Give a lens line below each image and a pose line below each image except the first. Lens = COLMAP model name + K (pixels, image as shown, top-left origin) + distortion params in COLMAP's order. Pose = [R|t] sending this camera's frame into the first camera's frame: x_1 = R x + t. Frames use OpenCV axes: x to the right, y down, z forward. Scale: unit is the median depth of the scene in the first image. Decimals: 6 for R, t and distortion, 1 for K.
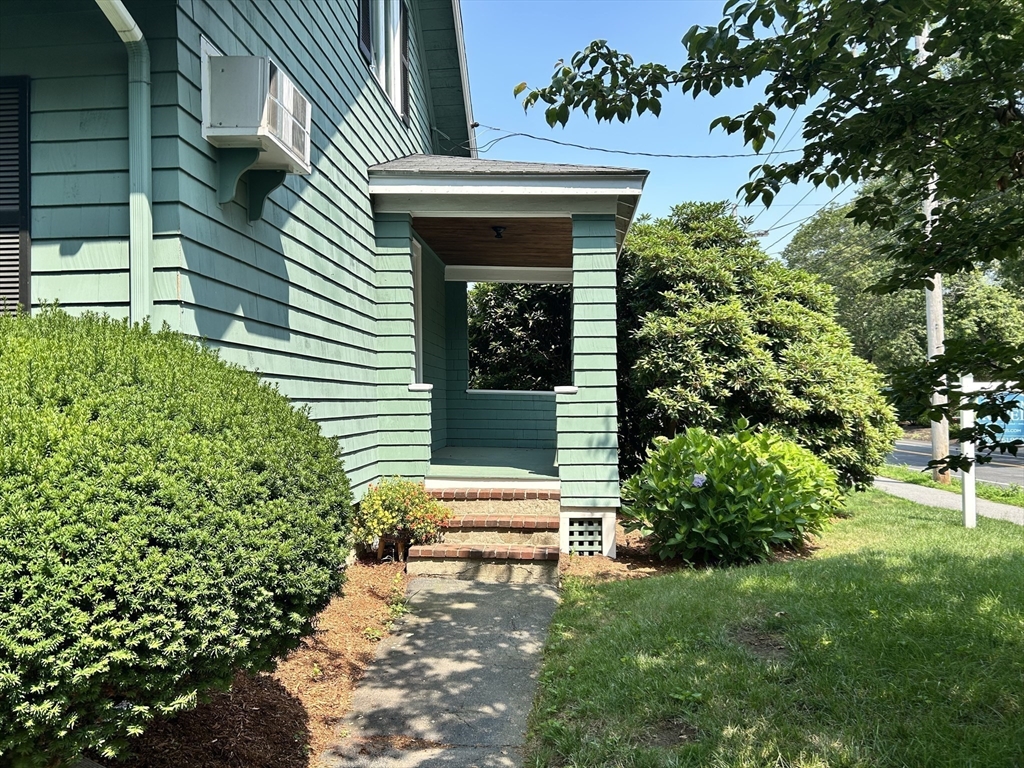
lens RADIAL K [[775.2, 0, 512.0], [0, 775.2, 384.0], [0, 0, 1]] dist [0.040663, -0.008561]
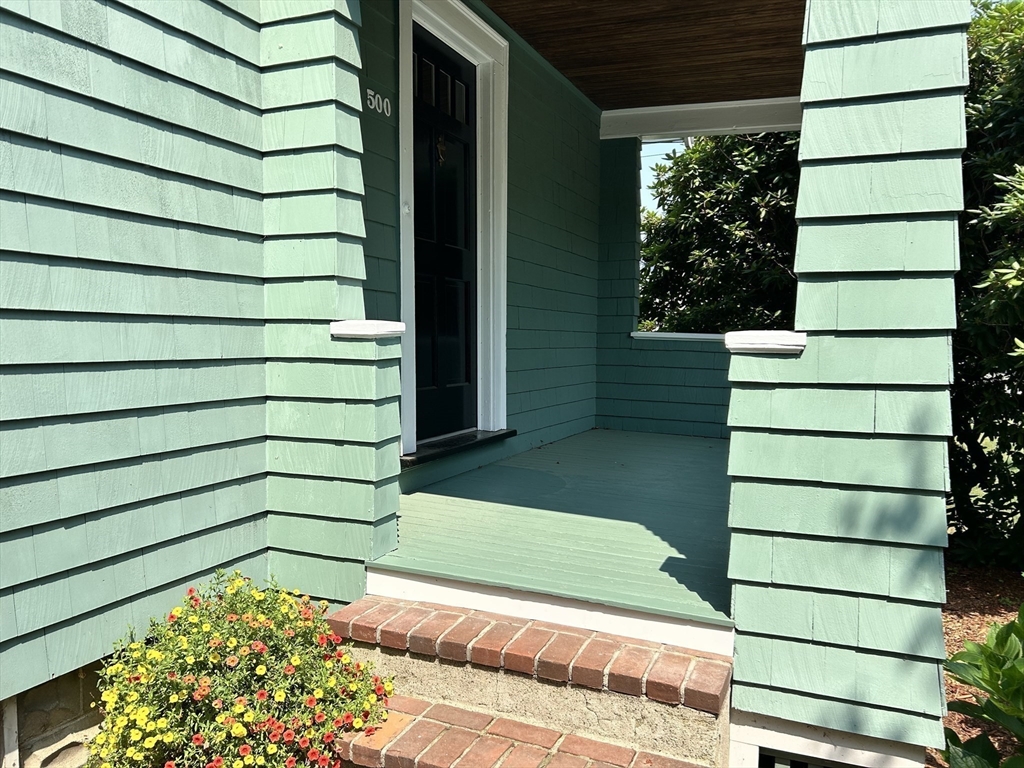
lens RADIAL K [[781.3, 0, 492.6], [0, 781.3, 396.6], [0, 0, 1]] dist [0.009804, -0.004203]
pose [[0.935237, 0.039089, -0.351858, 0.078909], [-0.005112, 0.995273, 0.096980, -0.000587], [0.353986, -0.088901, 0.931016, 0.679173]]
